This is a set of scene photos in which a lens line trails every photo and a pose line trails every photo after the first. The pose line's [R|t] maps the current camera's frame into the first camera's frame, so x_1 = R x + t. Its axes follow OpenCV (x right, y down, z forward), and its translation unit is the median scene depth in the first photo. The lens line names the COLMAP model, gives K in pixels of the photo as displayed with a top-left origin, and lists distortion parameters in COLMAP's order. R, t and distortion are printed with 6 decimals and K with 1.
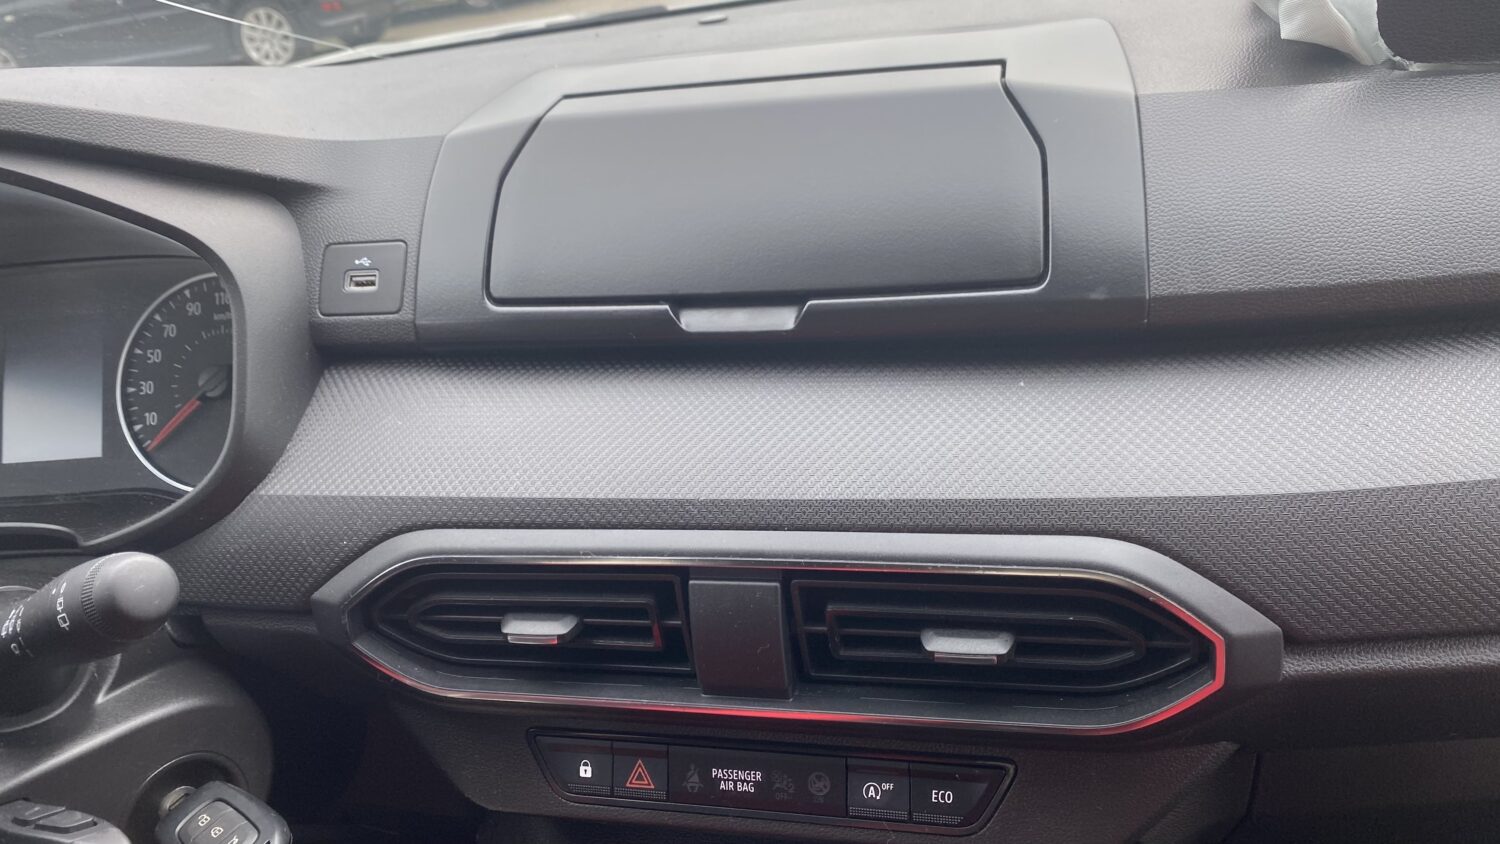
lens RADIAL K [[1200.8, 0, 756.4], [0, 1200.8, 396.4], [0, 0, 1]] dist [0.004183, -0.002738]
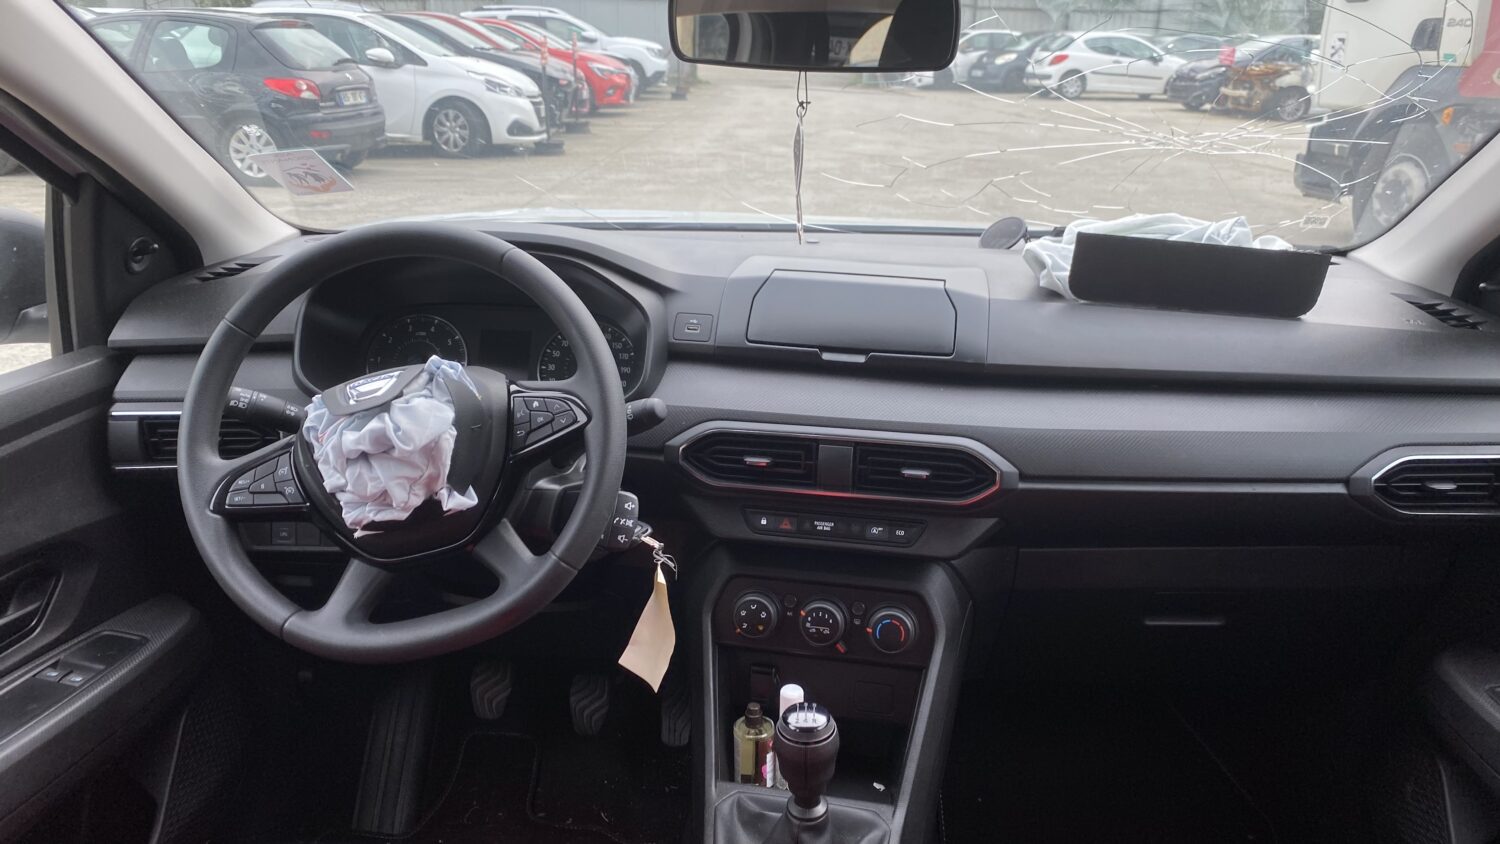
lens RADIAL K [[1207.4, 0, 750.0], [0, 1207.4, 422.0], [0, 0, 1]] dist [-0.030710, -0.002913]
pose [[0.986081, 0.123184, 0.111665, -0.516743], [-0.109541, 0.986587, -0.121028, 0.440392], [-0.125076, 0.107111, 0.986348, -1.692424]]
